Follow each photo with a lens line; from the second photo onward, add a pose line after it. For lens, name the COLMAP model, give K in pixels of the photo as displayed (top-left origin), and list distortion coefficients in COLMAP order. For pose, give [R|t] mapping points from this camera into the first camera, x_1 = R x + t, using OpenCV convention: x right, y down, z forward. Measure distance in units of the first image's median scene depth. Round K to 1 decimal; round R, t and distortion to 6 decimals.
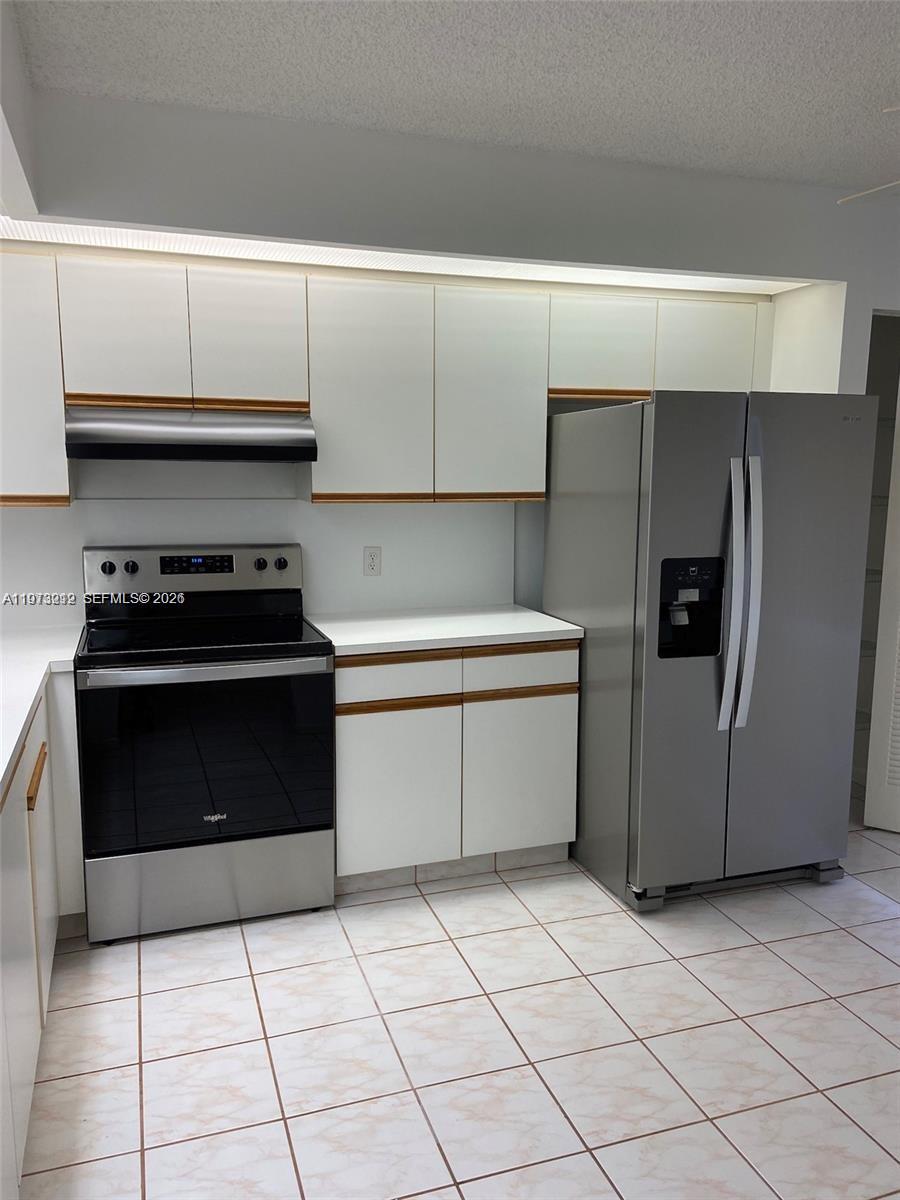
lens RADIAL K [[907.3, 0, 445.4], [0, 907.3, 603.0], [0, 0, 1]] dist [0.071318, -0.018007]
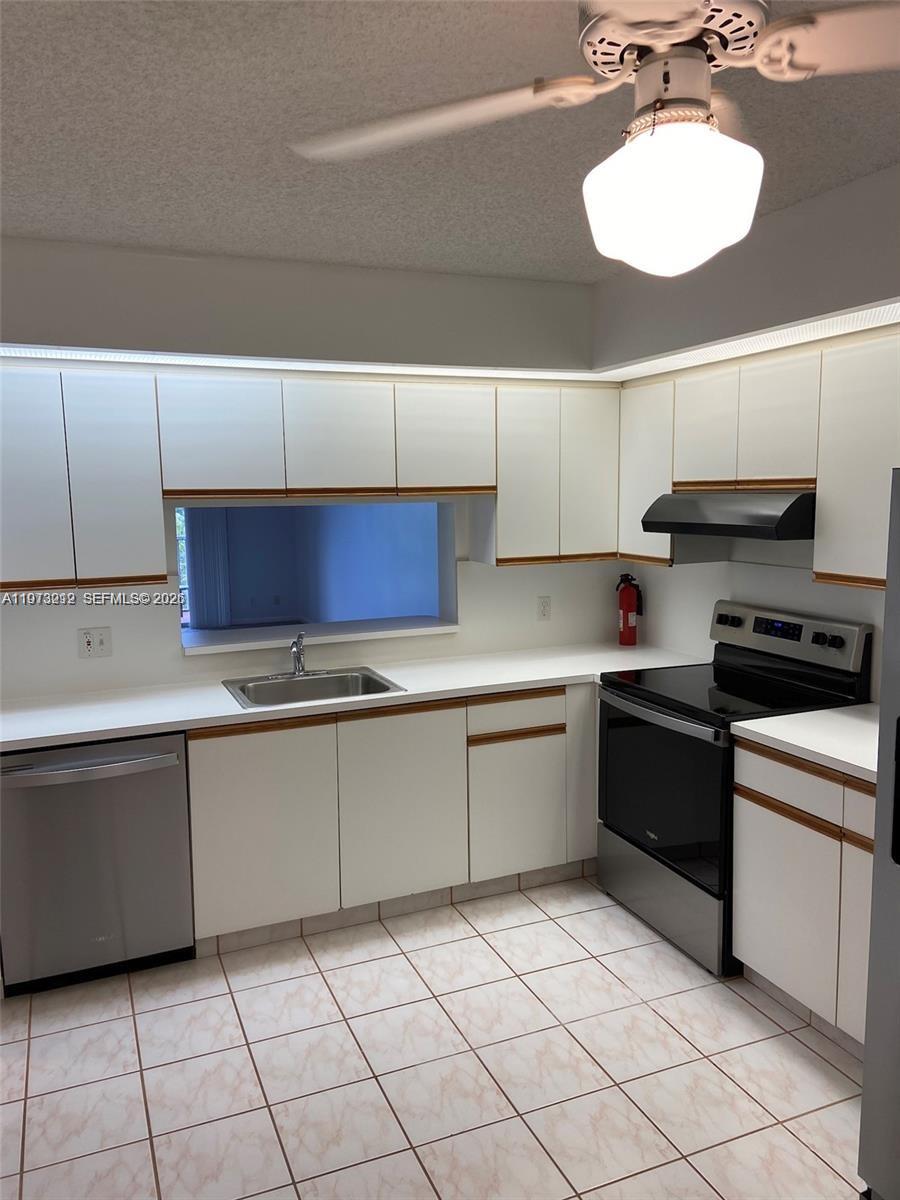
lens RADIAL K [[907.3, 0, 447.2], [0, 907.3, 596.4], [0, 0, 1]] dist [0.071318, -0.018007]
pose [[0.075776, 0.116402, -0.990307, 0.844981], [-0.133238, 0.985438, 0.105635, -0.157419], [0.988183, 0.123942, 0.090182, 0.576141]]
